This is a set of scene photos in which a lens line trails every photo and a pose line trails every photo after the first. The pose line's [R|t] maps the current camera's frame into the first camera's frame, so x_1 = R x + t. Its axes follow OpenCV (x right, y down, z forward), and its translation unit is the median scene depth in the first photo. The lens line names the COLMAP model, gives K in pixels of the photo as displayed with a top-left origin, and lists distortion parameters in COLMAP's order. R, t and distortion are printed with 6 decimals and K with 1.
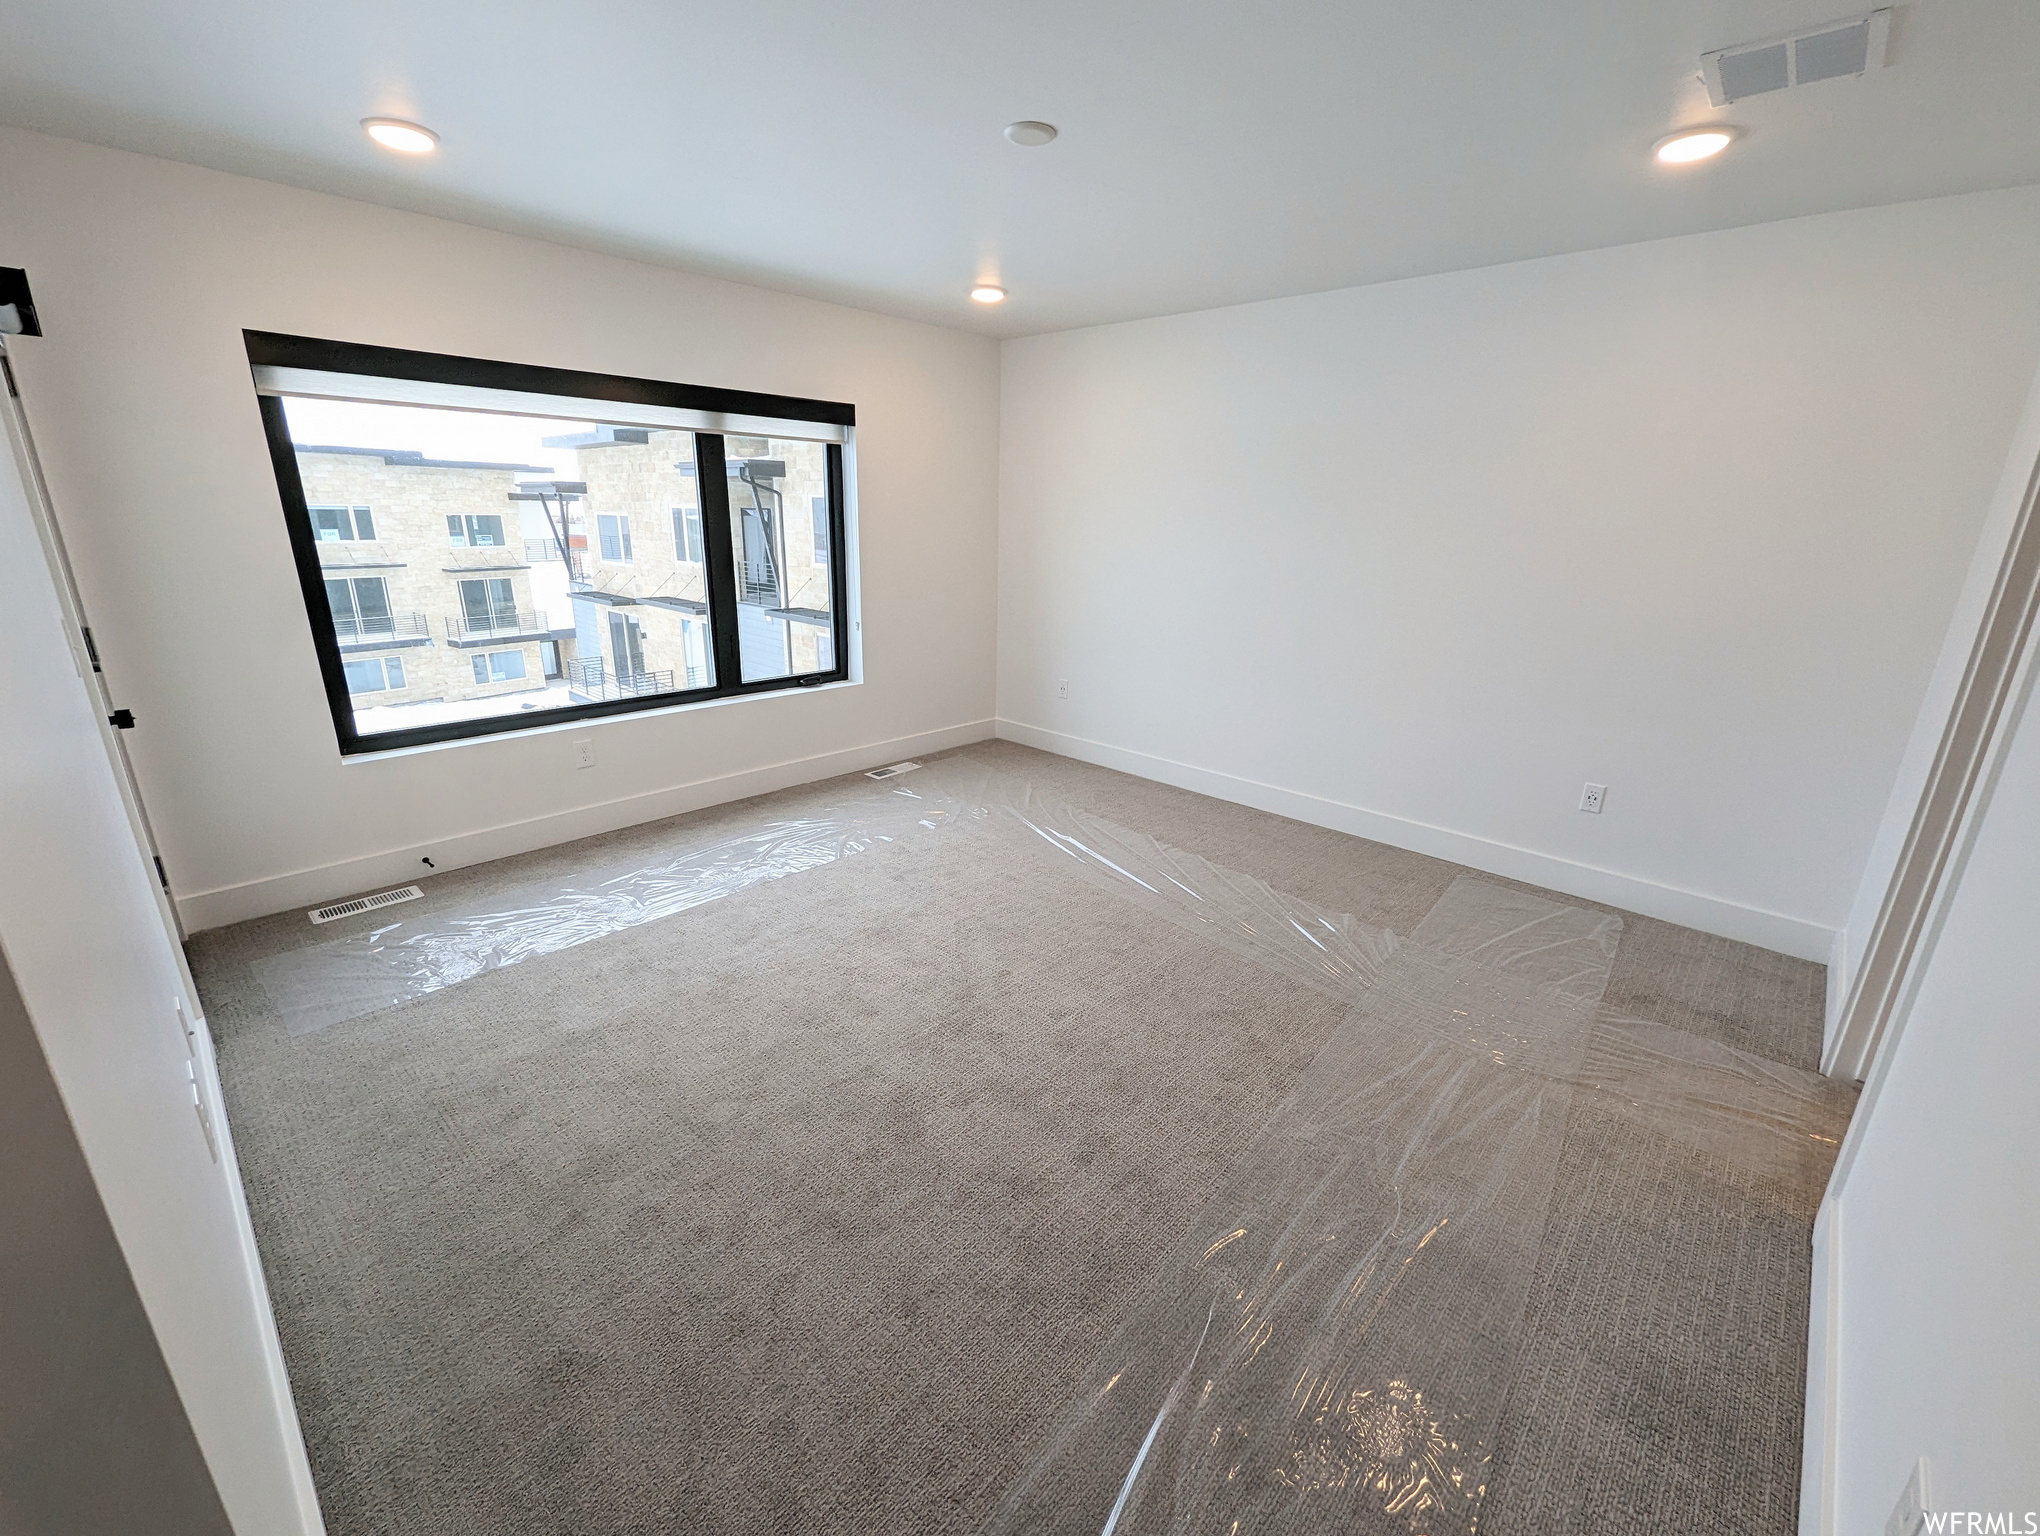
lens RADIAL K [[851.0, 0, 1011.4], [0, 851.0, 765.5], [0, 0, 1]] dist [0.003800, 0.000986]
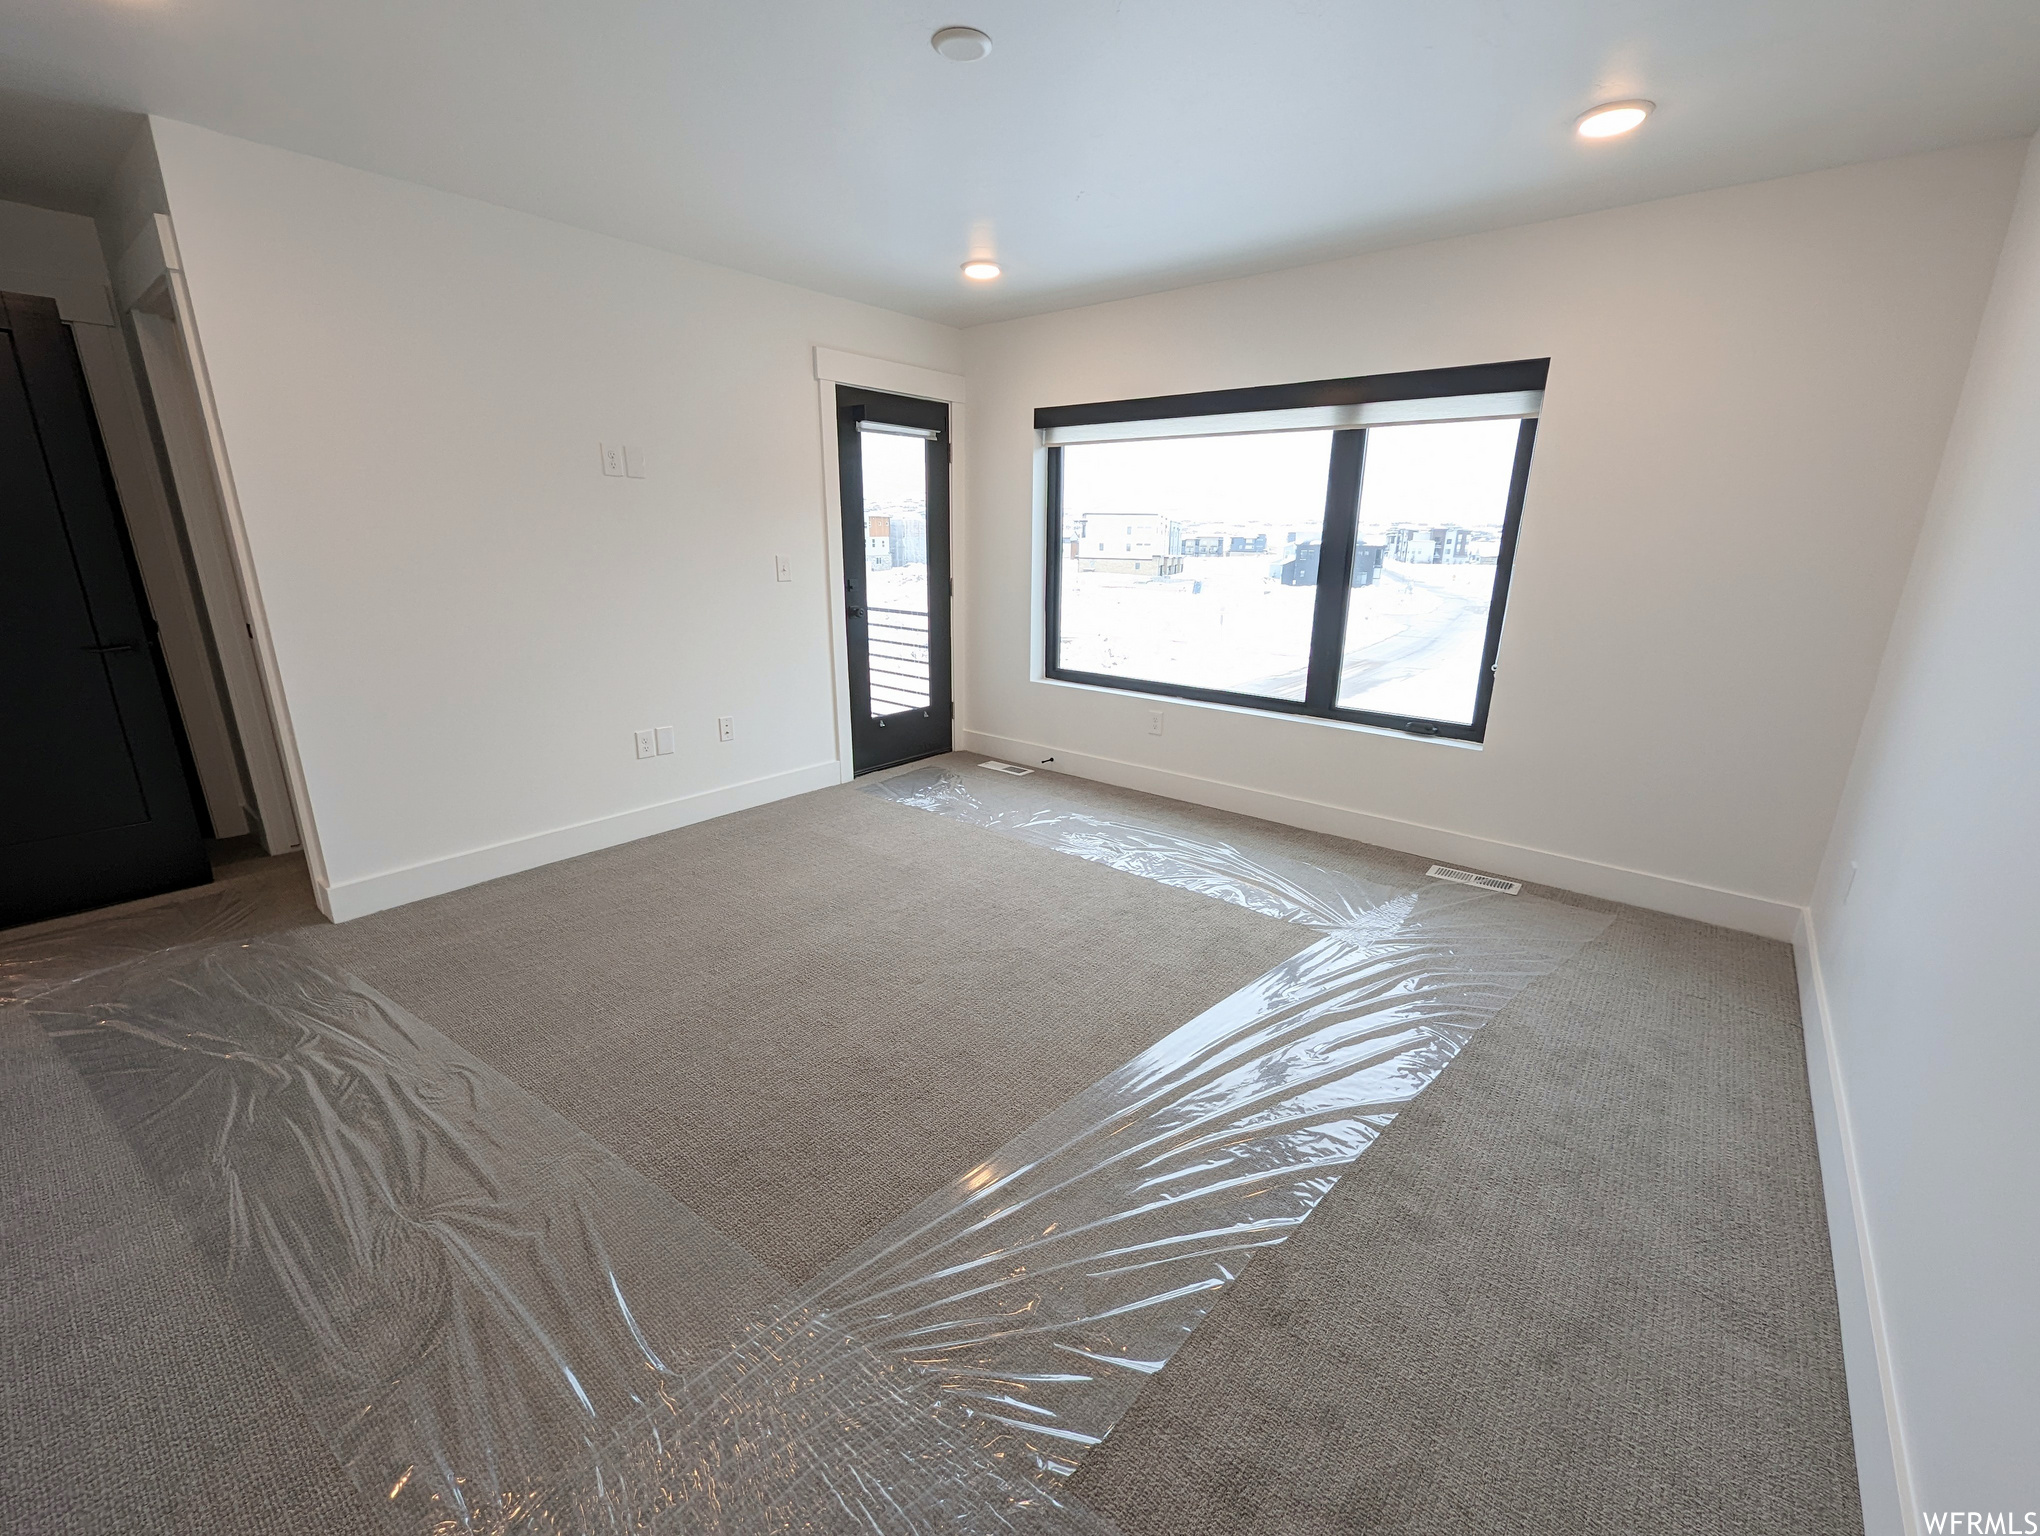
lens RADIAL K [[851.0, 0, 1017.5], [0, 851.0, 770.7], [0, 0, 1]] dist [0.003800, 0.000986]
pose [[0.066165, 0.259991, -0.963342, 0.594817], [-0.292042, 0.928225, 0.230455, -0.157393], [0.954114, 0.266088, 0.137344, 0.634853]]
